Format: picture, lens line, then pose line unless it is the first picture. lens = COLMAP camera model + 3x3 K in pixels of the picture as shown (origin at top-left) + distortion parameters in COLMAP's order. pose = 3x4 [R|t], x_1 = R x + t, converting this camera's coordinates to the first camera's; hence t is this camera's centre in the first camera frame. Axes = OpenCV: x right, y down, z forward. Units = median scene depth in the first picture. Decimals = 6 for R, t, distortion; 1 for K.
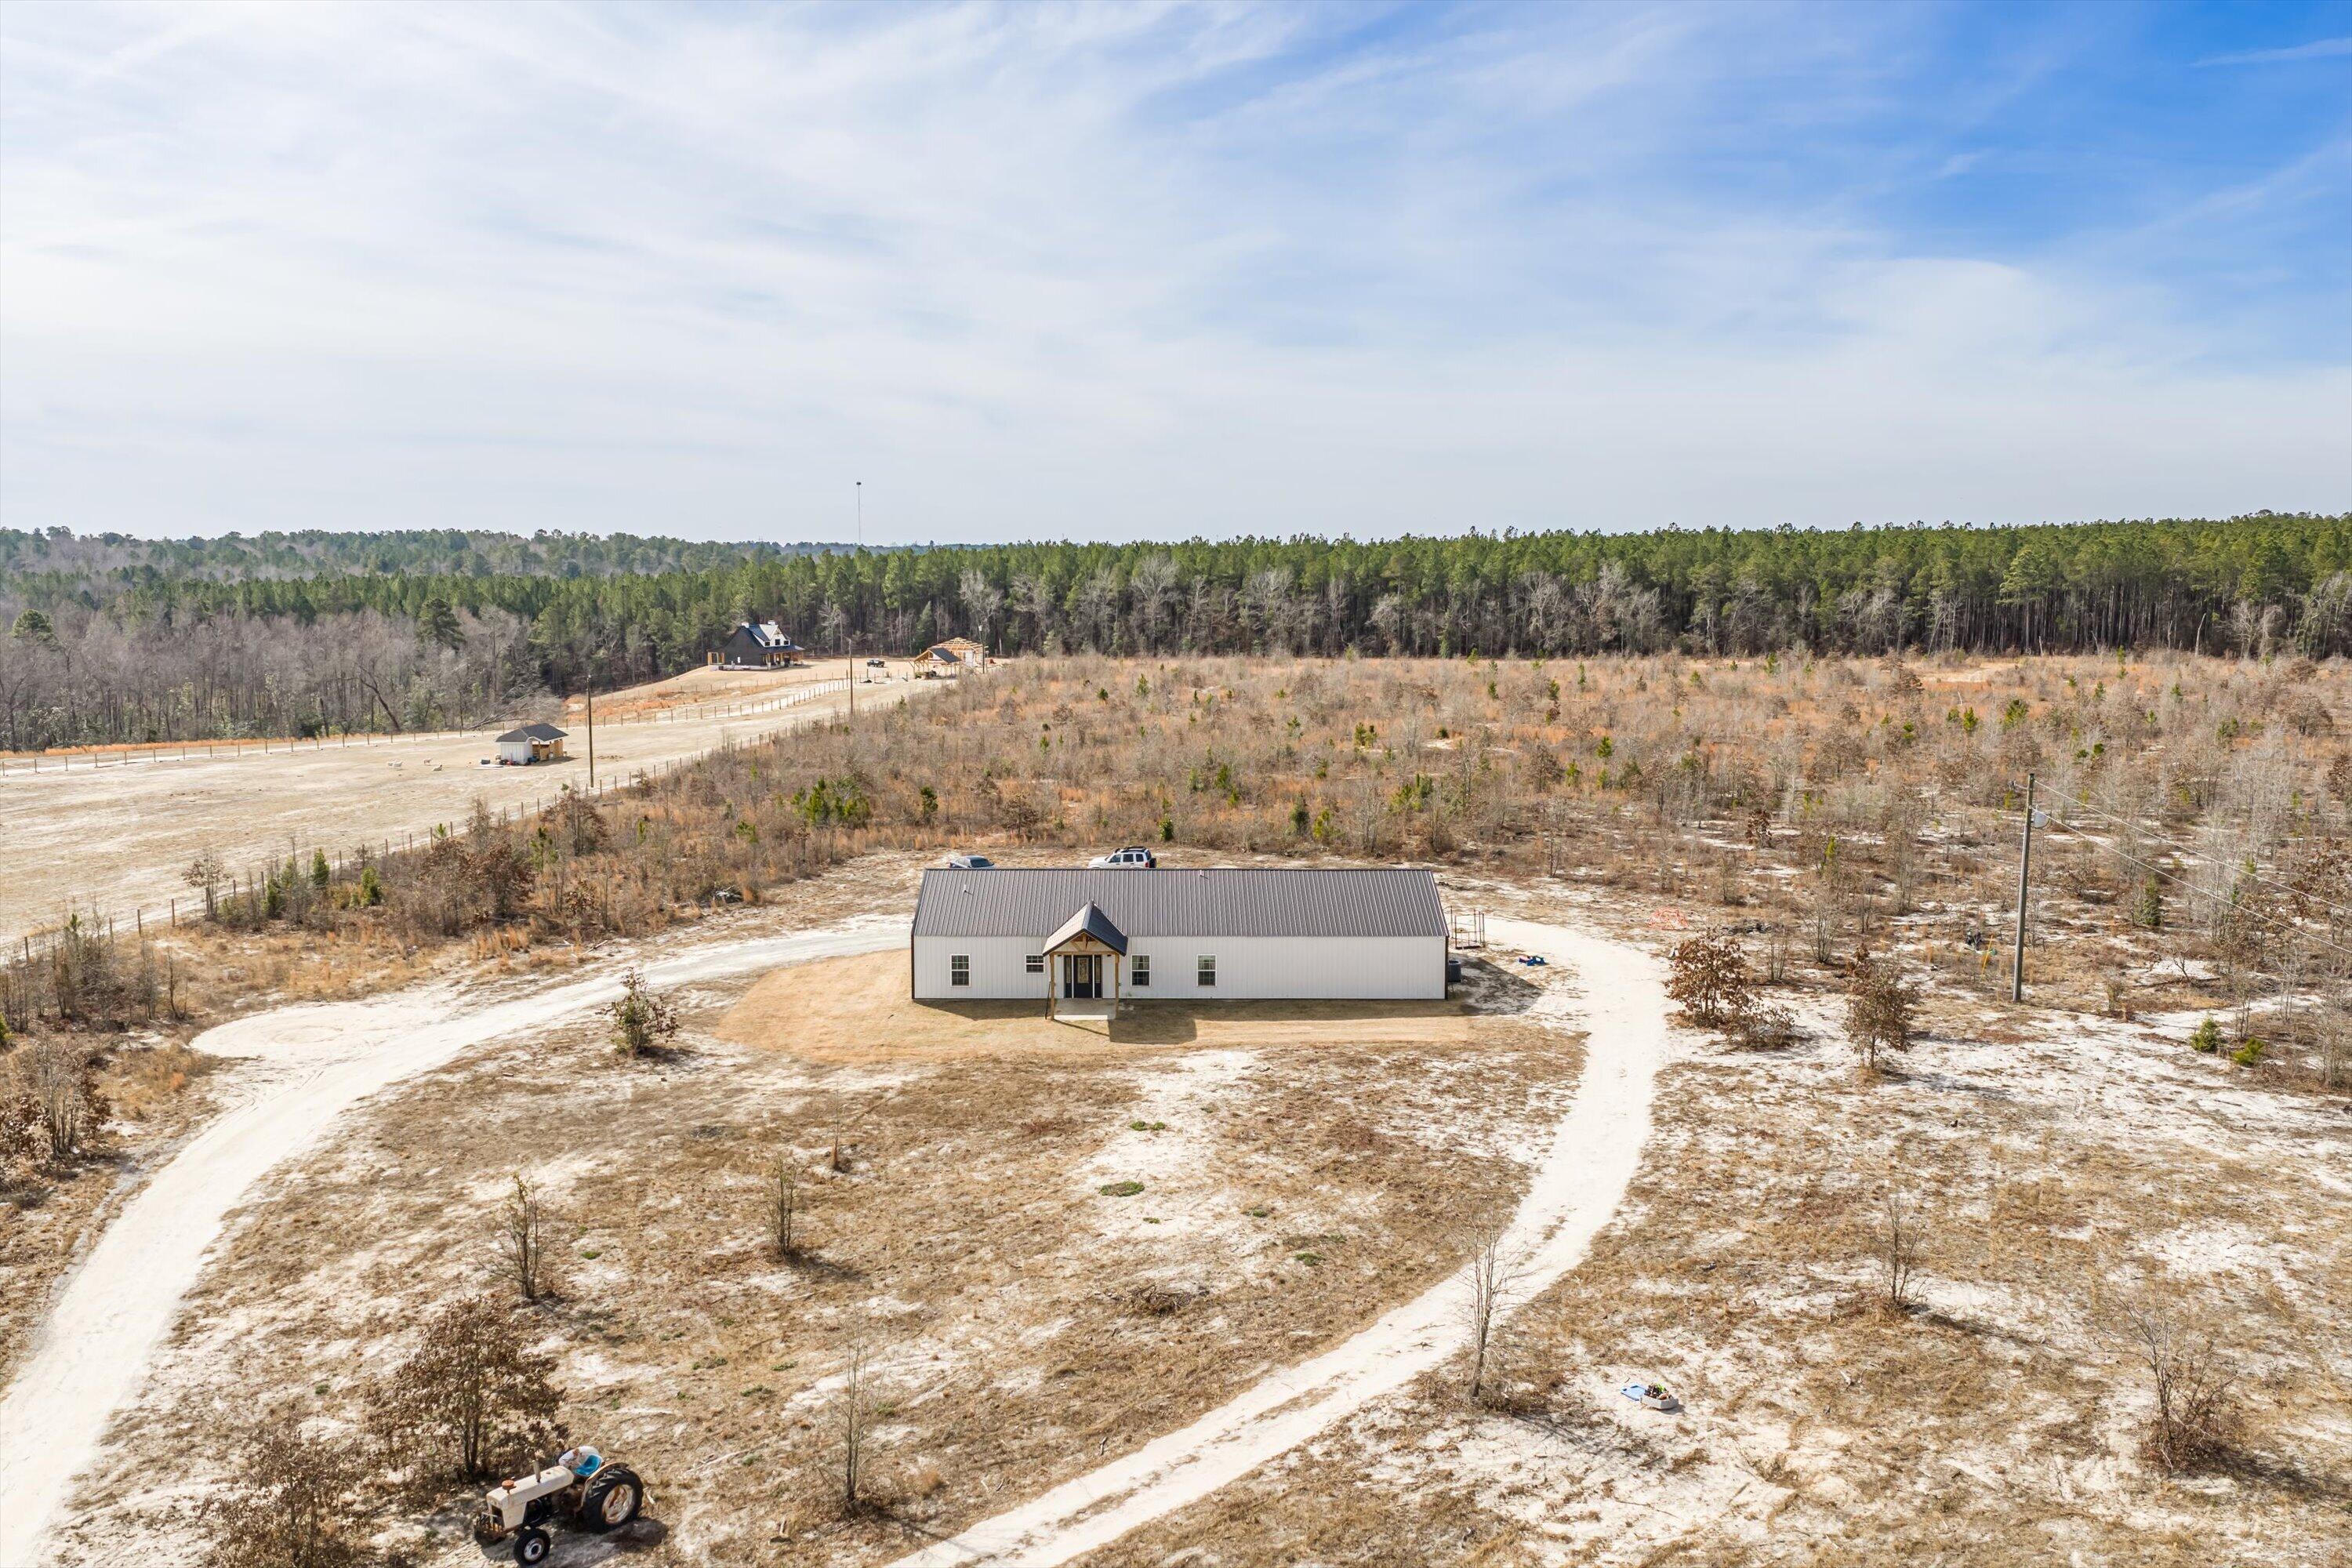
lens RADIAL K [[1952.9, 0, 1177.1], [0, 1952.9, 777.7], [0, 0, 1]] dist [0.022282, -0.041919]
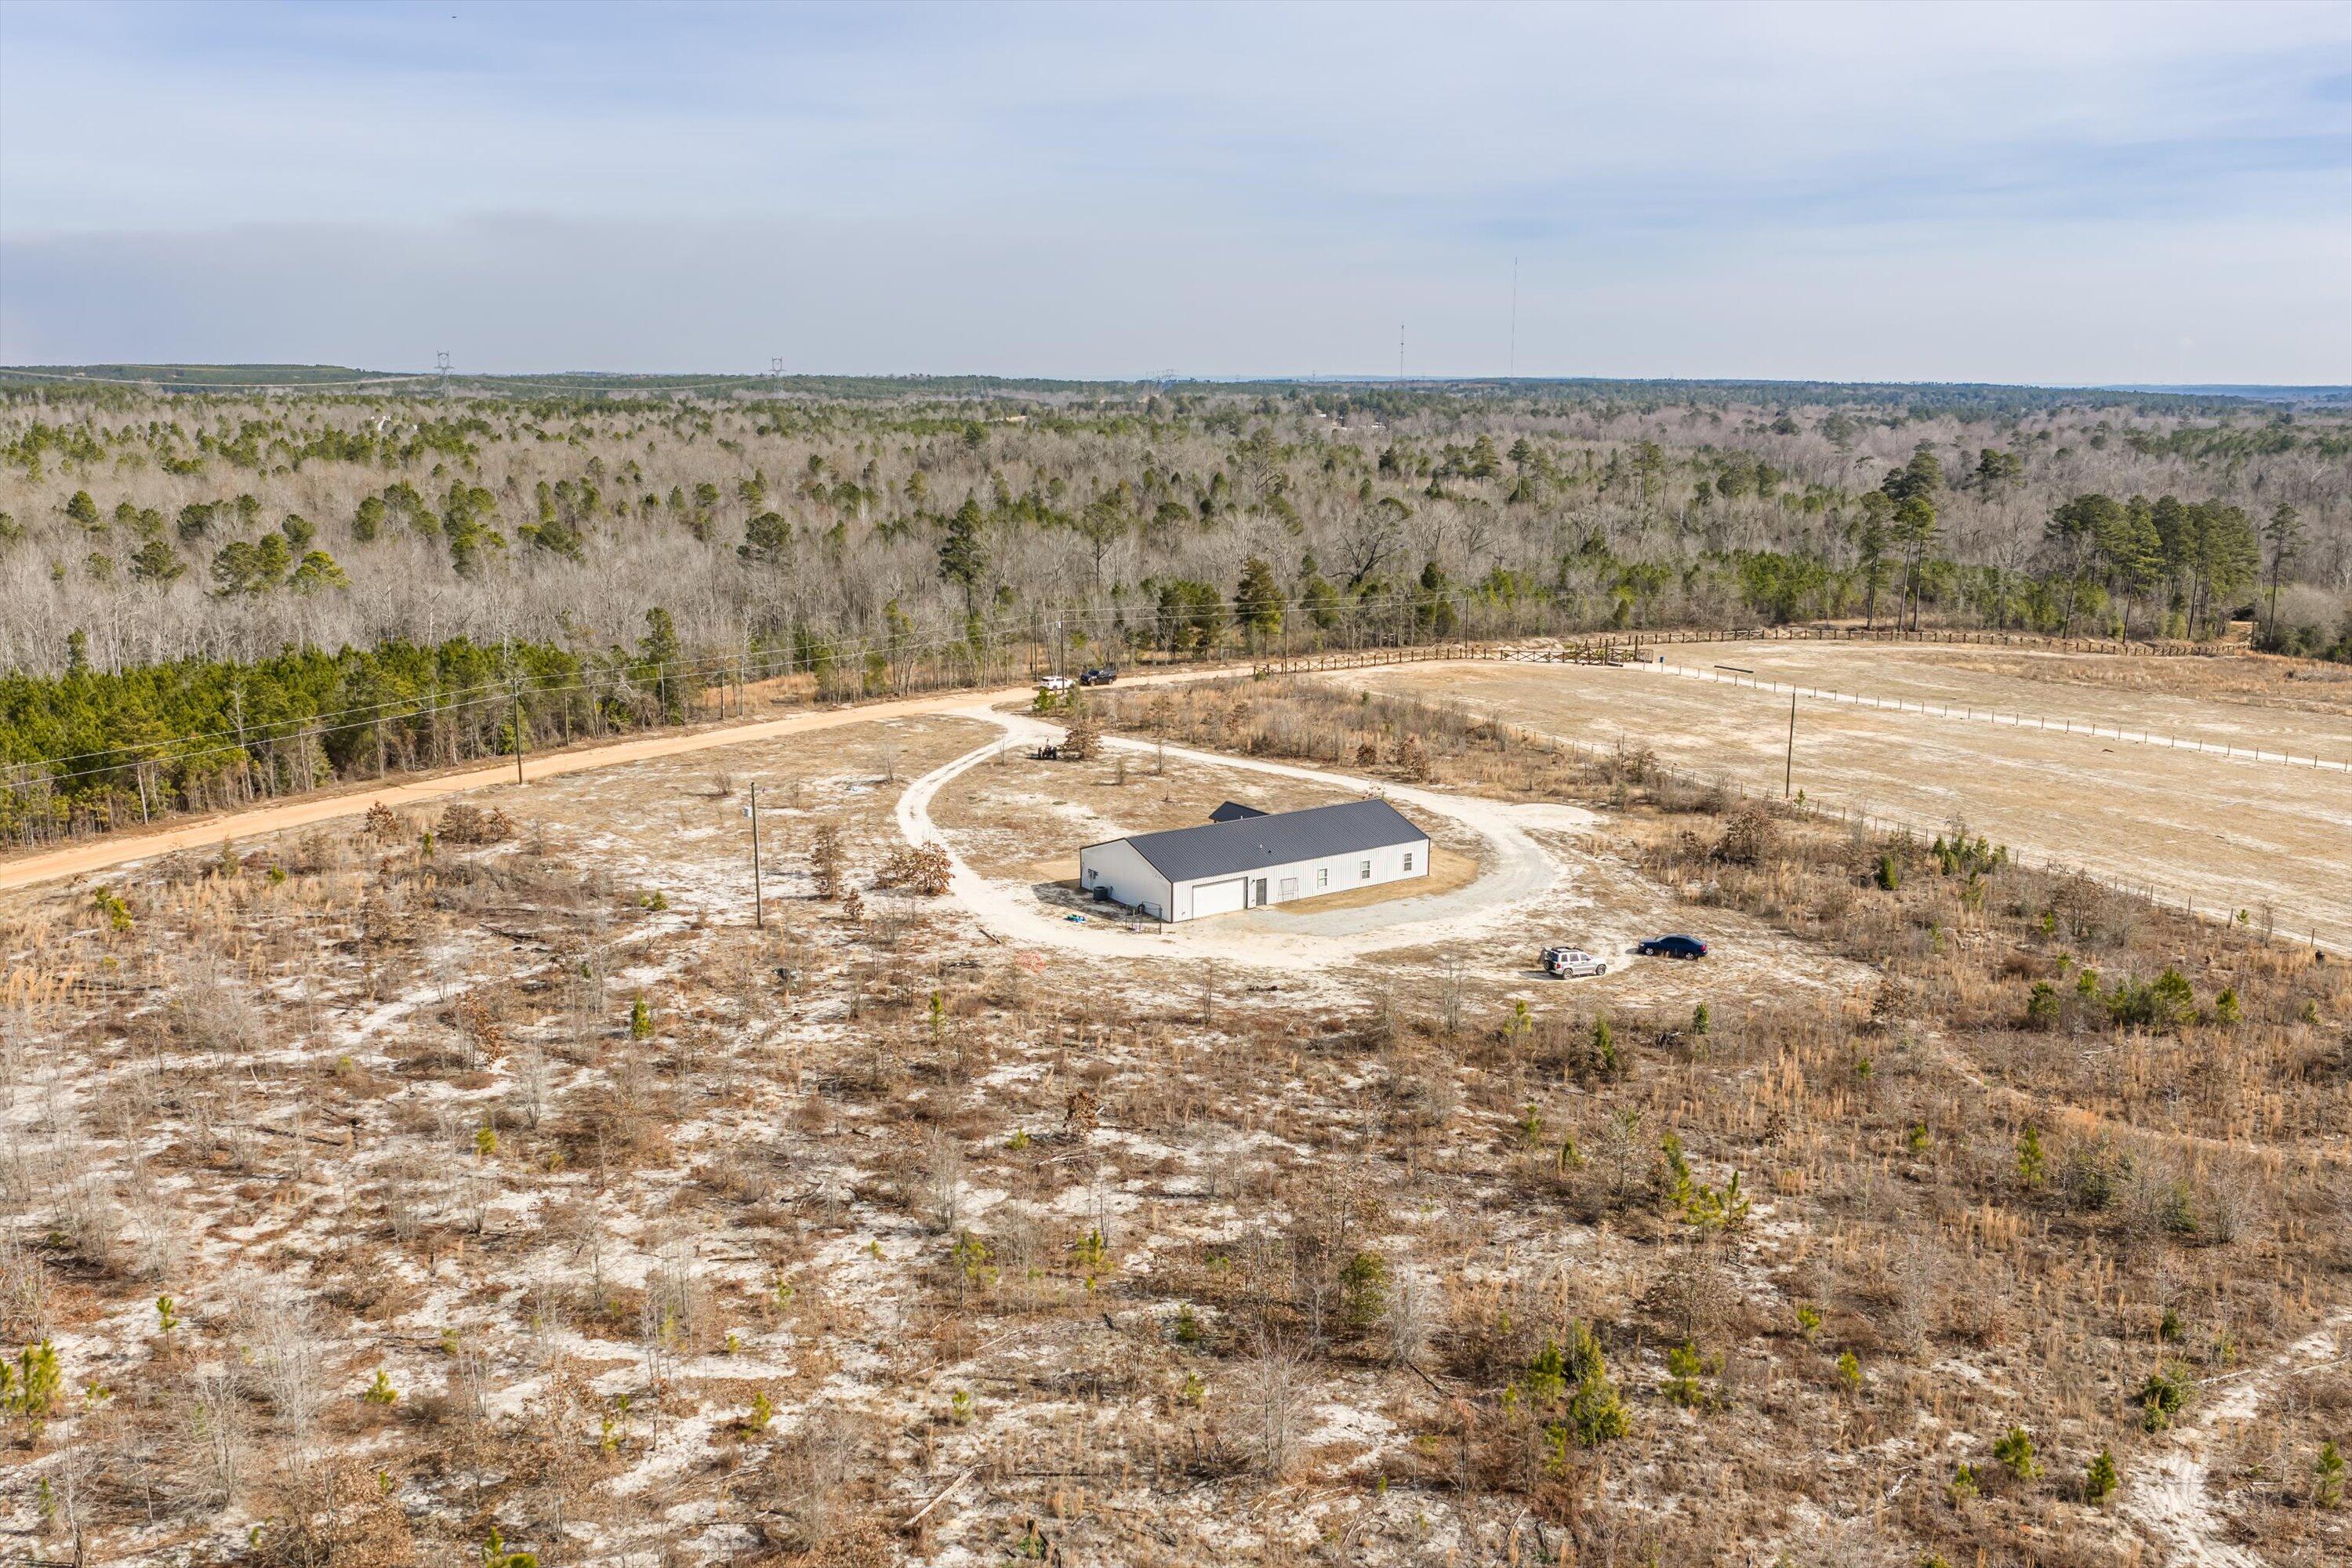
lens RADIAL K [[1952.9, 0, 1185.2], [0, 1952.9, 784.8], [0, 0, 1]] dist [0.022282, -0.041919]
pose [[-0.821850, 0.110588, -0.558867, 0.991059], [-0.072637, 0.952632, 0.295323, -0.469020], [0.565054, 0.283306, -0.774888, 2.324722]]
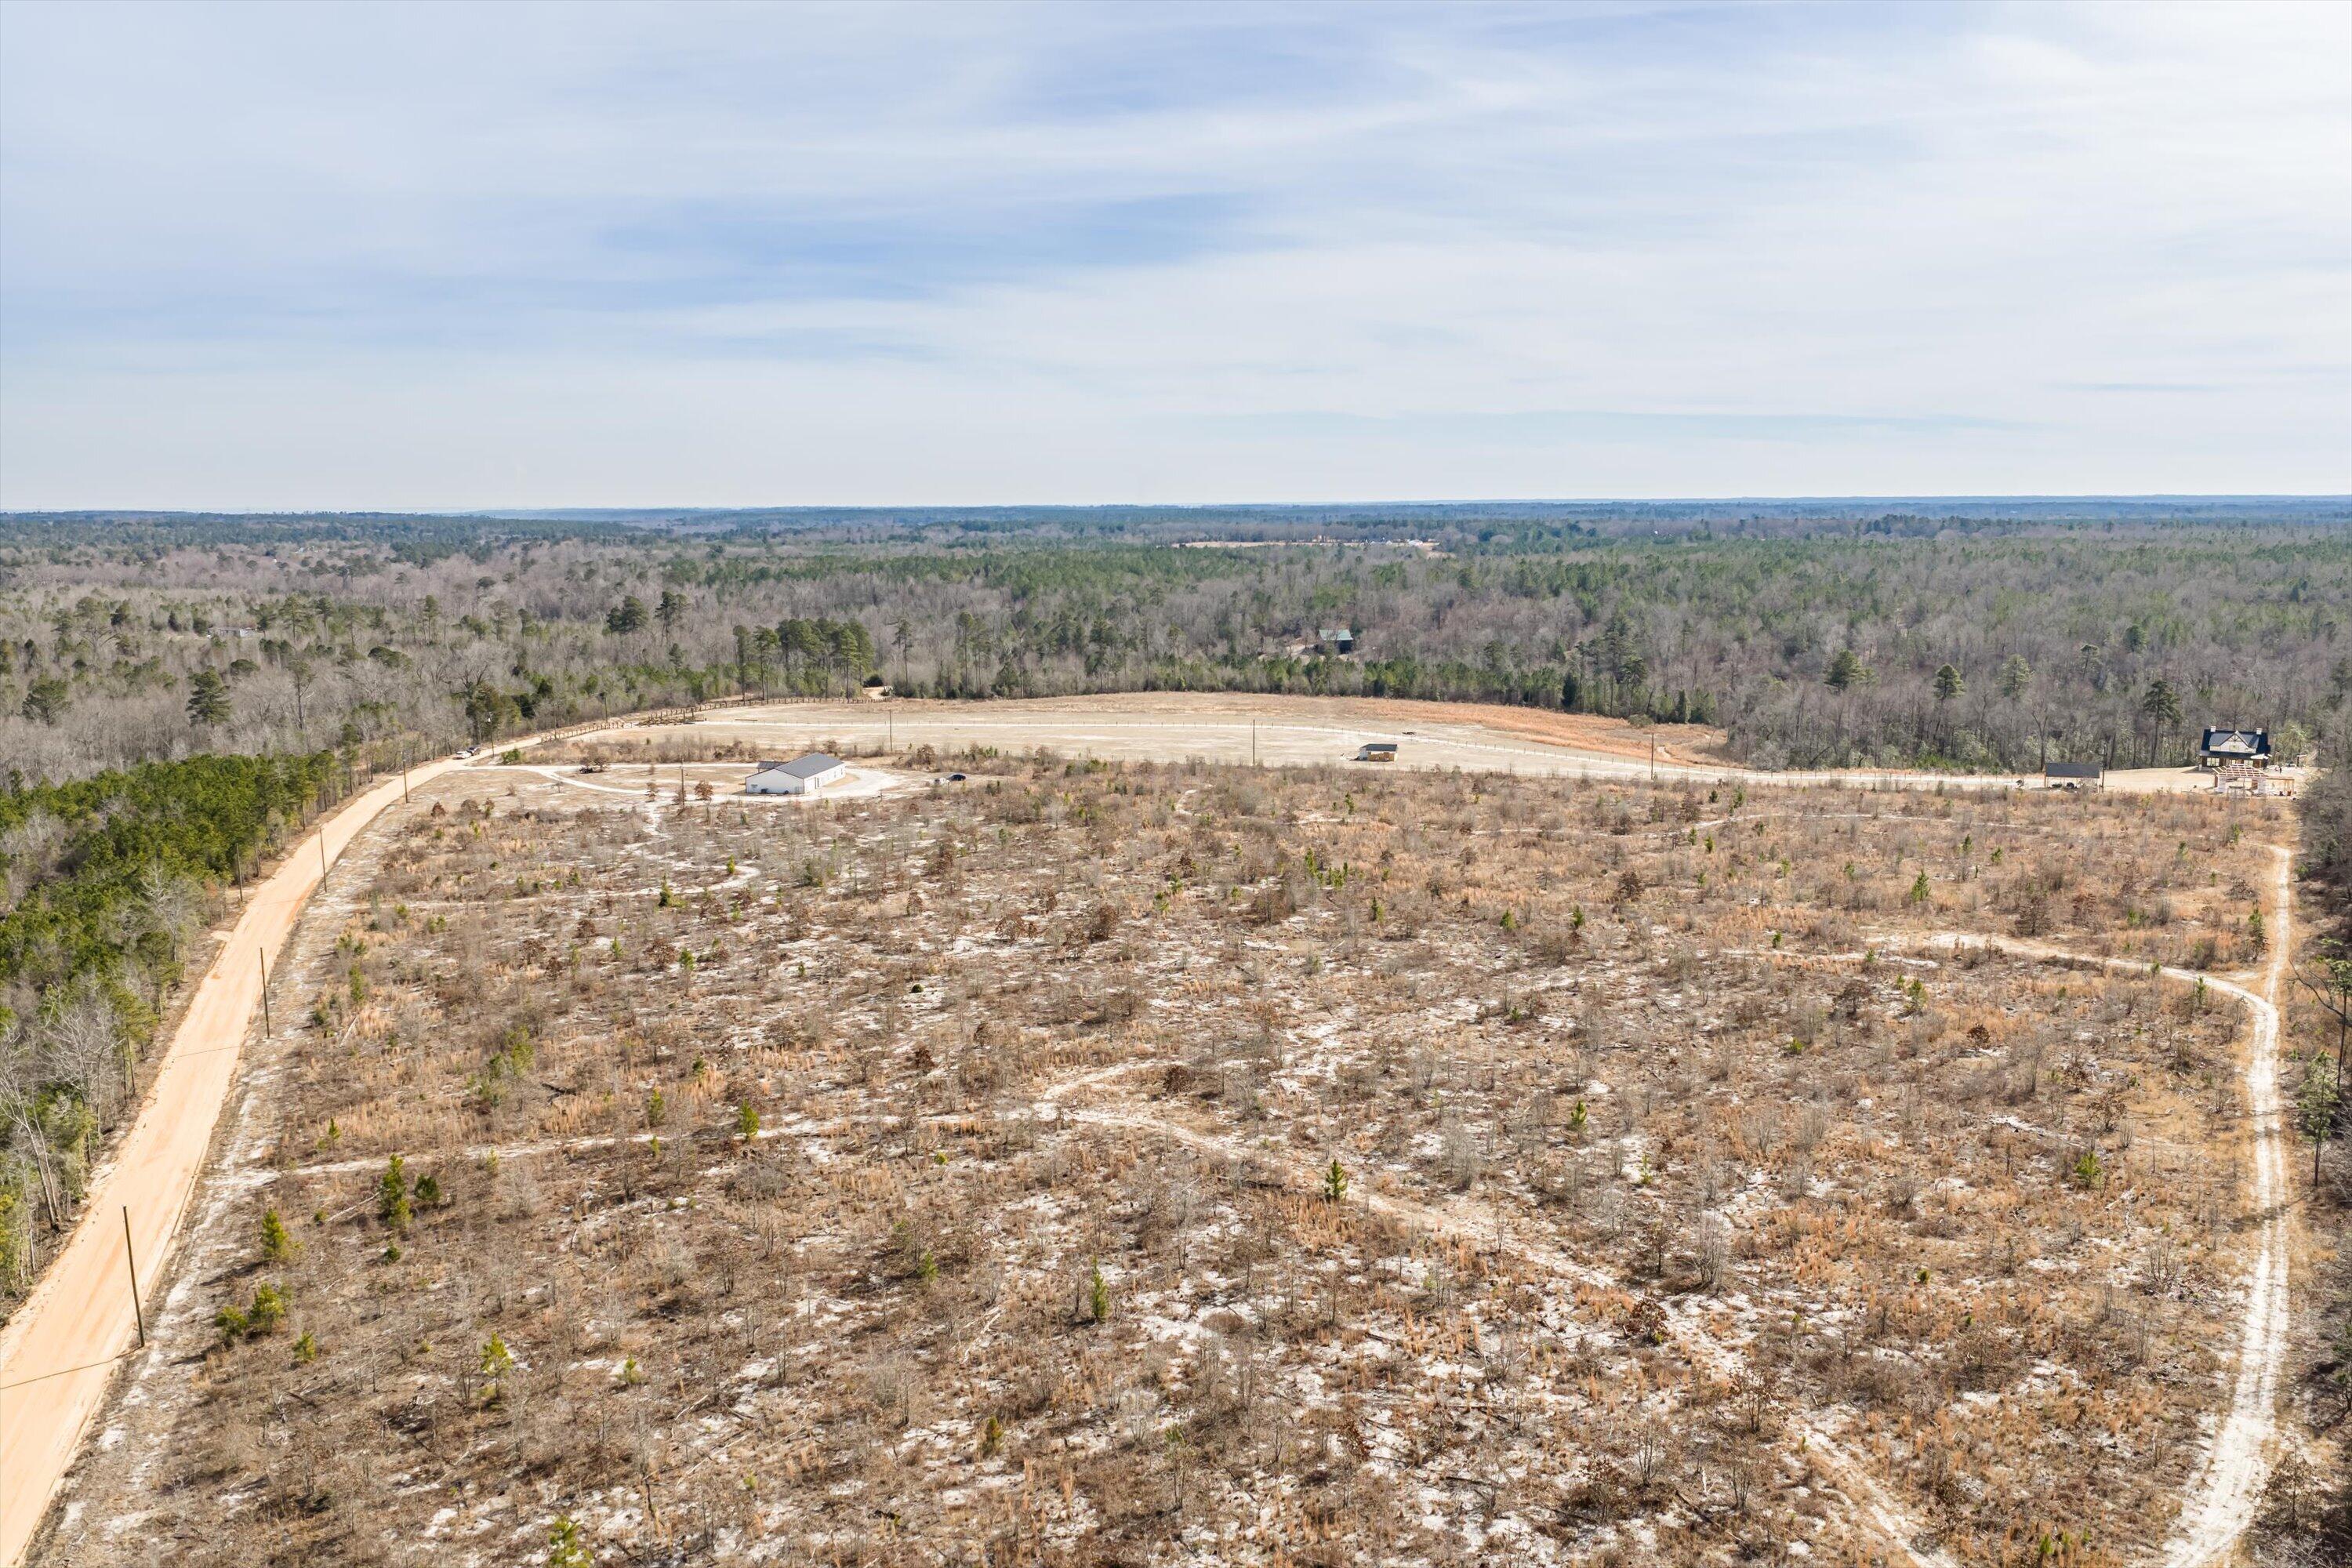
lens RADIAL K [[1952.9, 0, 1180.2], [0, 1952.9, 773.3], [0, 0, 1]] dist [0.022282, -0.041919]
pose [[-0.176267, 0.139449, -0.974415, 4.274532], [-0.106637, 0.981383, 0.159736, -0.739723], [0.978549, 0.132065, -0.158115, 2.656646]]
